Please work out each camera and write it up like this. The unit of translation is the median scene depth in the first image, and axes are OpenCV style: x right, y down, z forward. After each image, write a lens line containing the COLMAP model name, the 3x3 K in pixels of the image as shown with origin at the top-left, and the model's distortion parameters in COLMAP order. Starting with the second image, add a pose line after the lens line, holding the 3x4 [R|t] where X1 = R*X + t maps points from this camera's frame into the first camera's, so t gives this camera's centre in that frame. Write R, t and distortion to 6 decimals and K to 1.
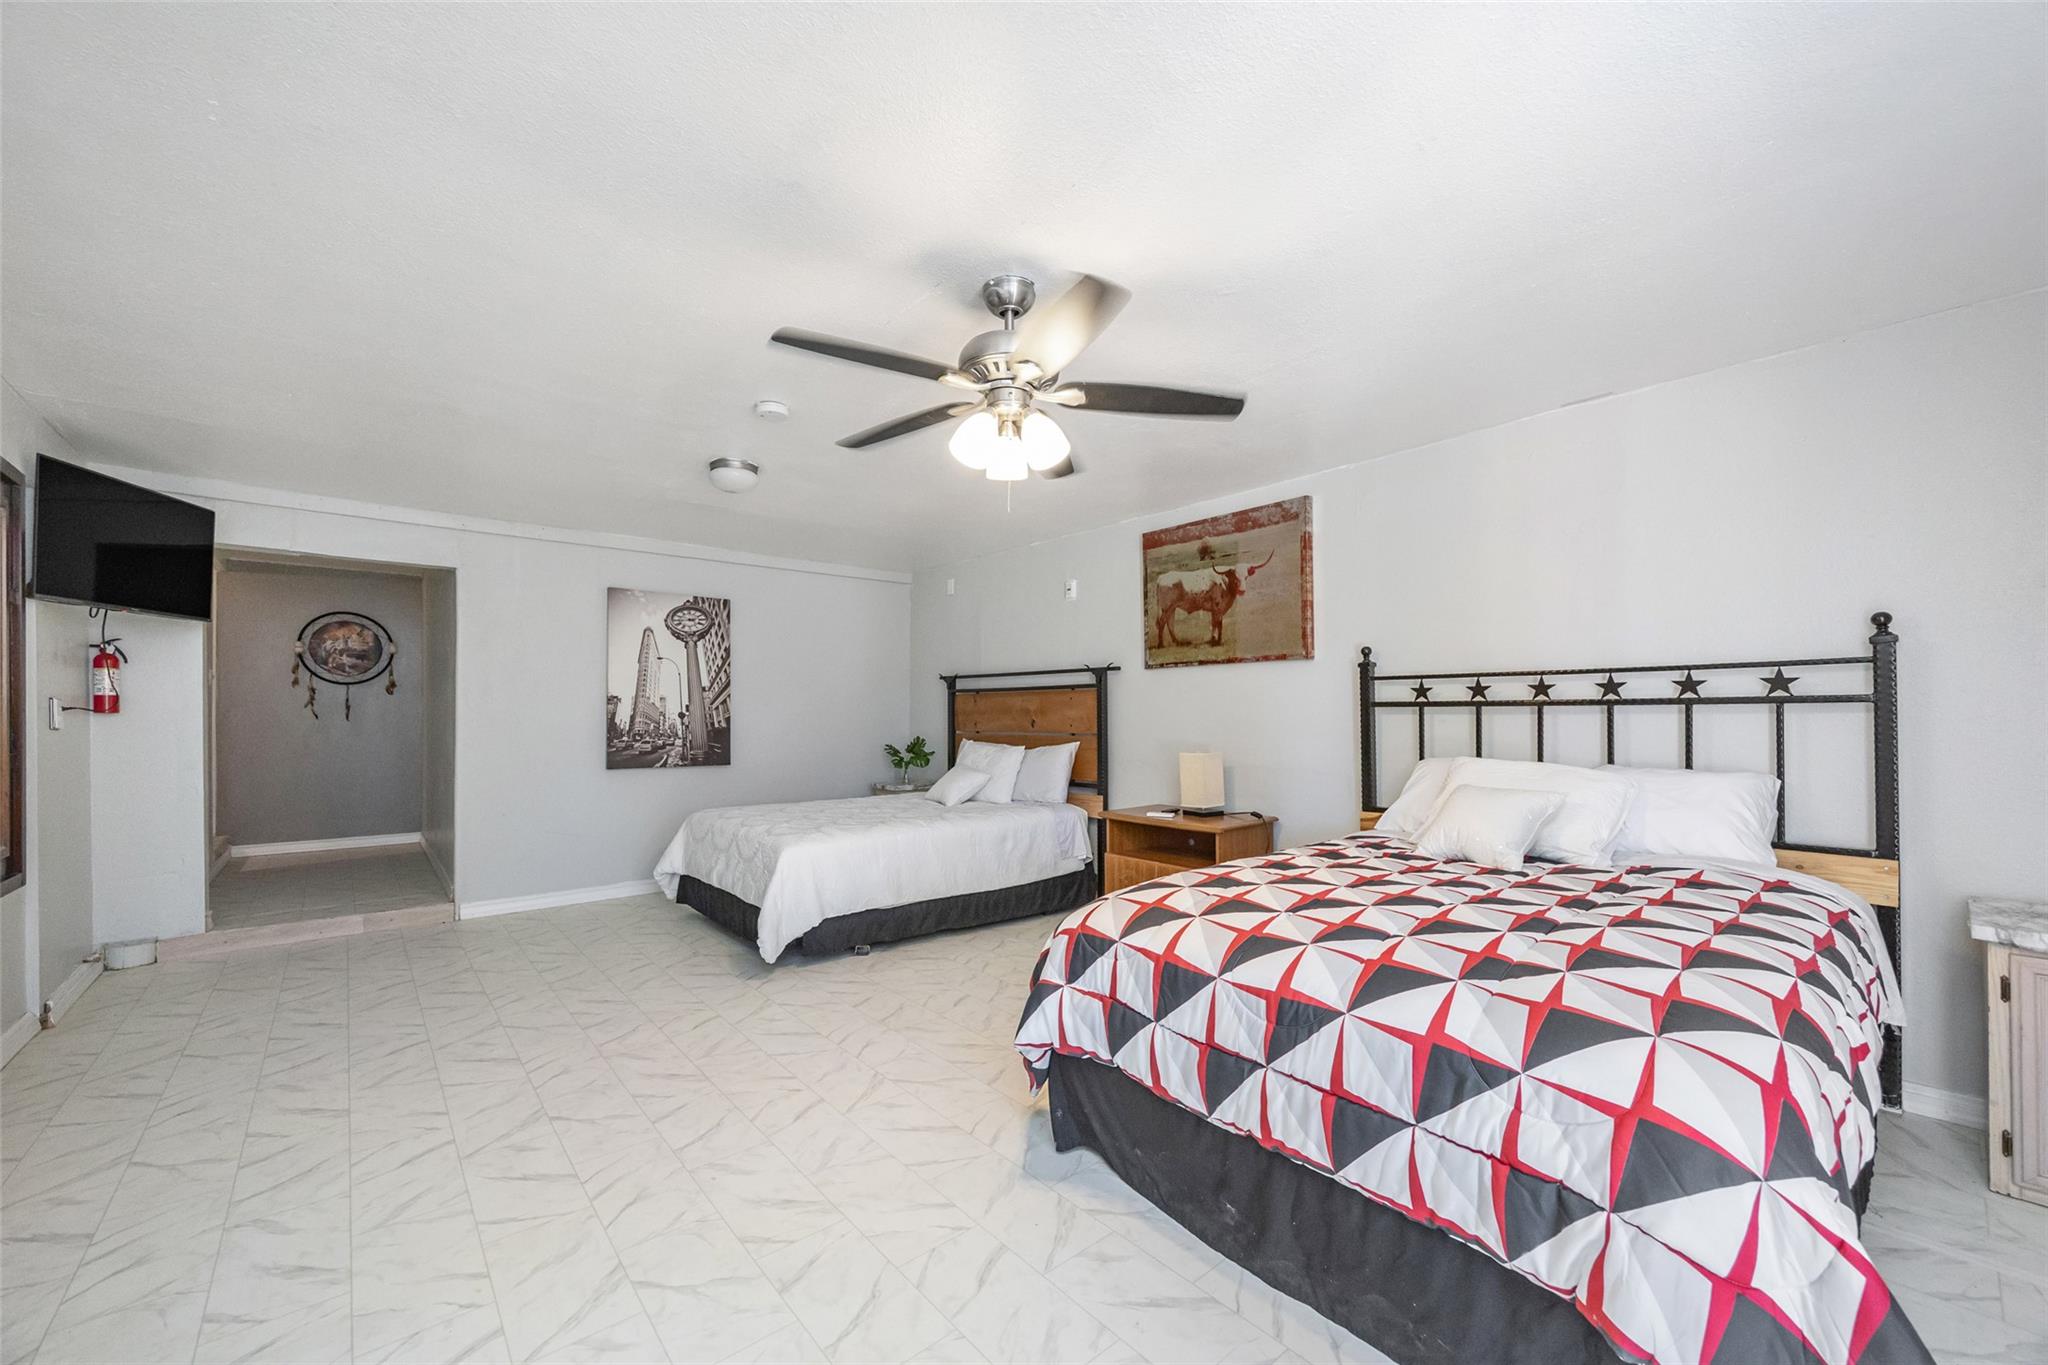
lens RADIAL K [[797.3, 0, 1023.0], [0, 797.3, 692.4], [0, 0, 1]] dist [-0.000423, -0.000050]
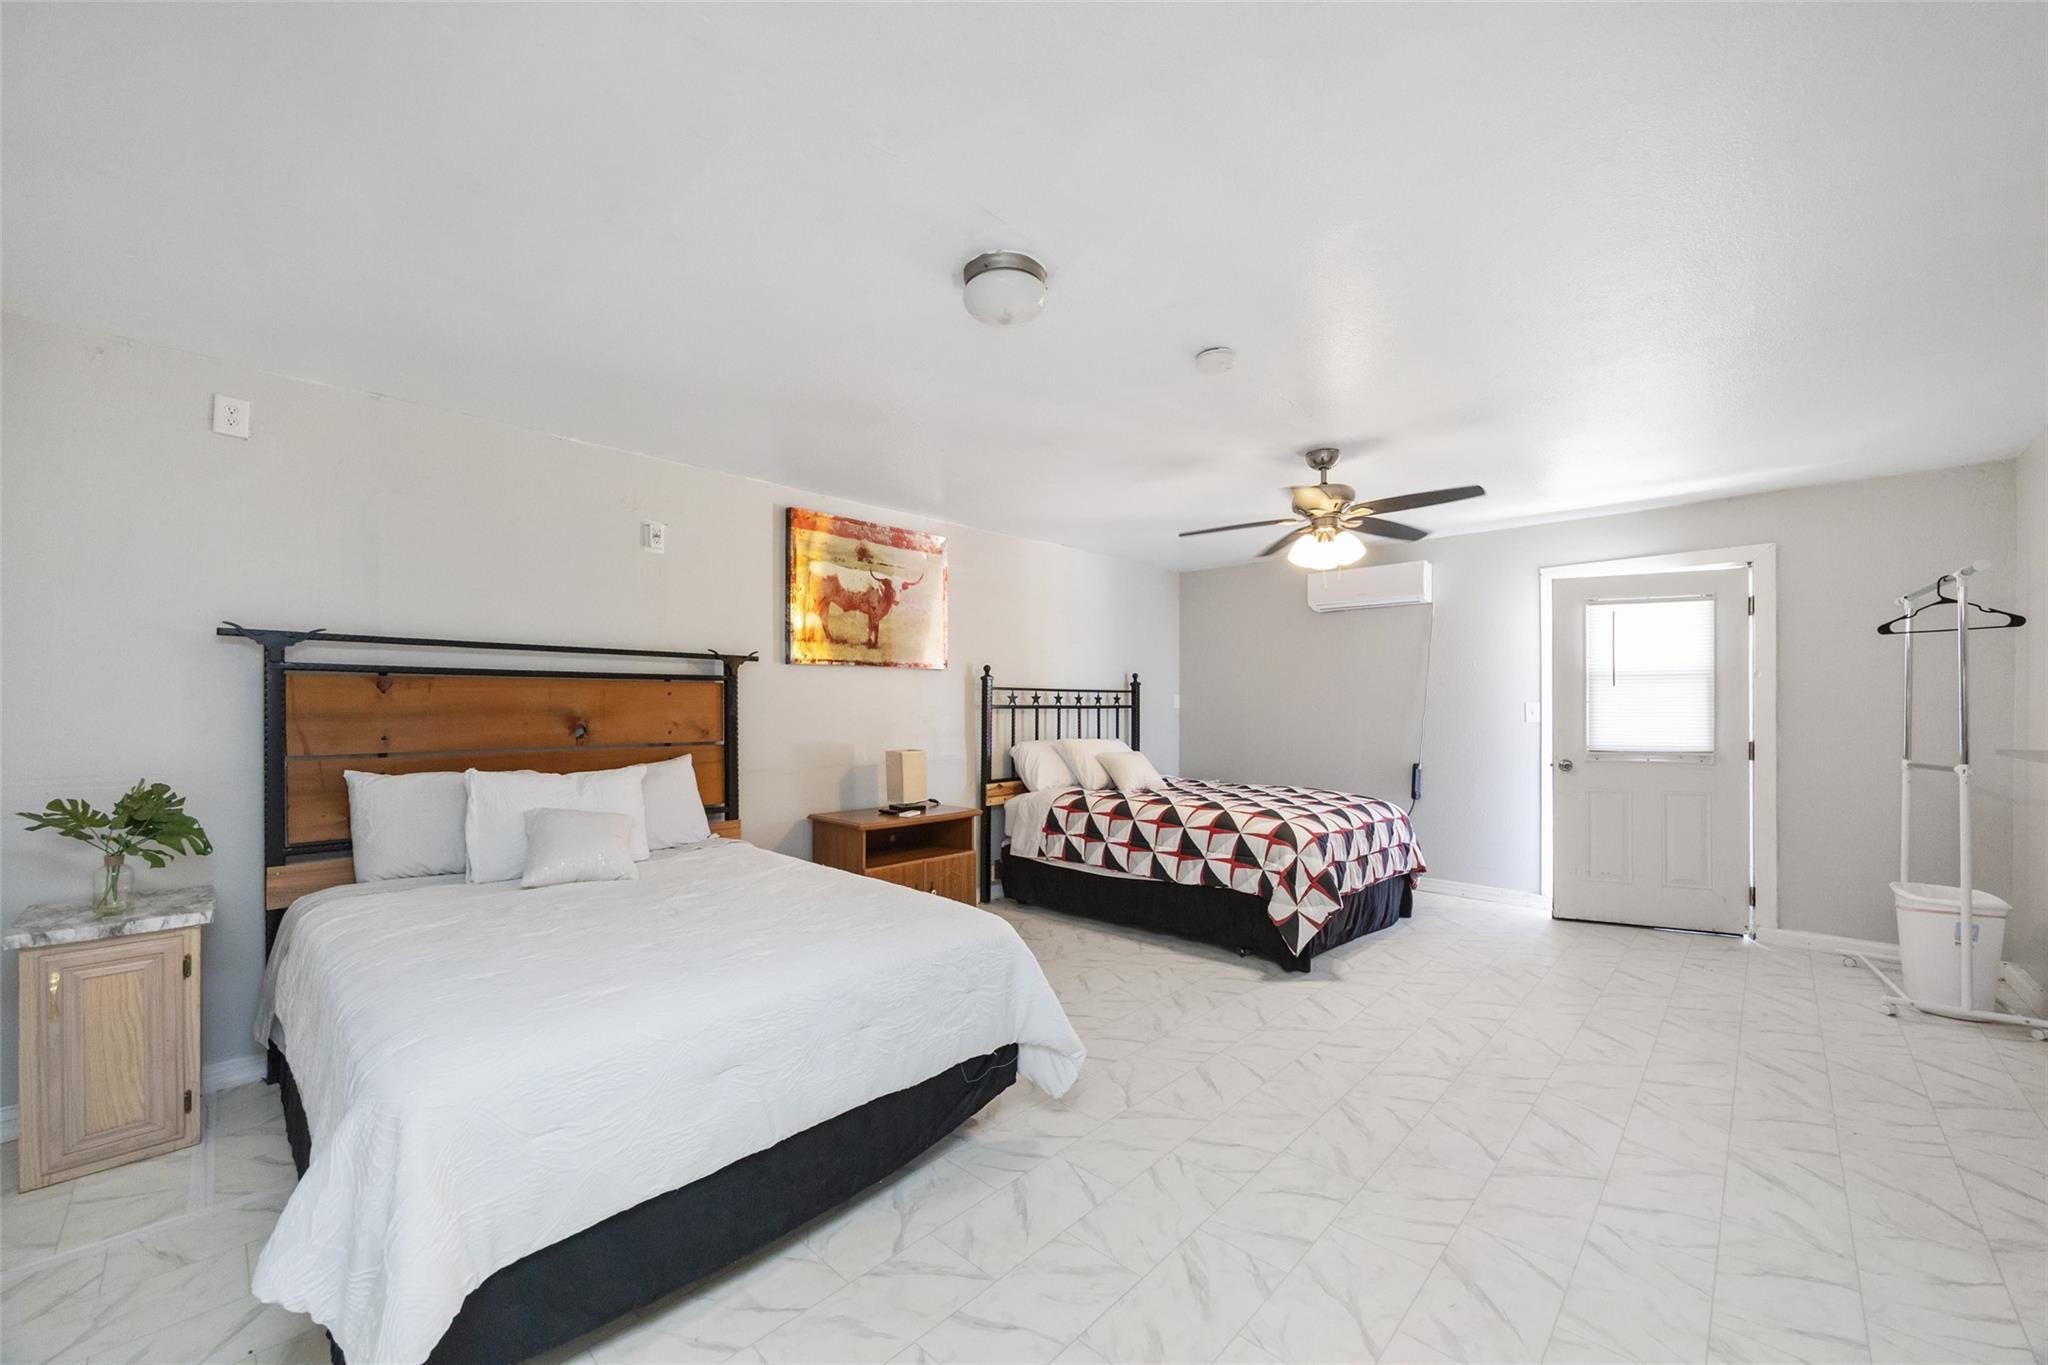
lens RADIAL K [[797.3, 0, 1006.0], [0, 797.3, 711.6], [0, 0, 1]] dist [-0.000423, -0.000050]
pose [[-0.097947, -0.007441, 0.995164, -0.805625], [-0.029219, 0.999562, 0.004598, 0.013588], [-0.994763, -0.028627, -0.098122, 0.927122]]
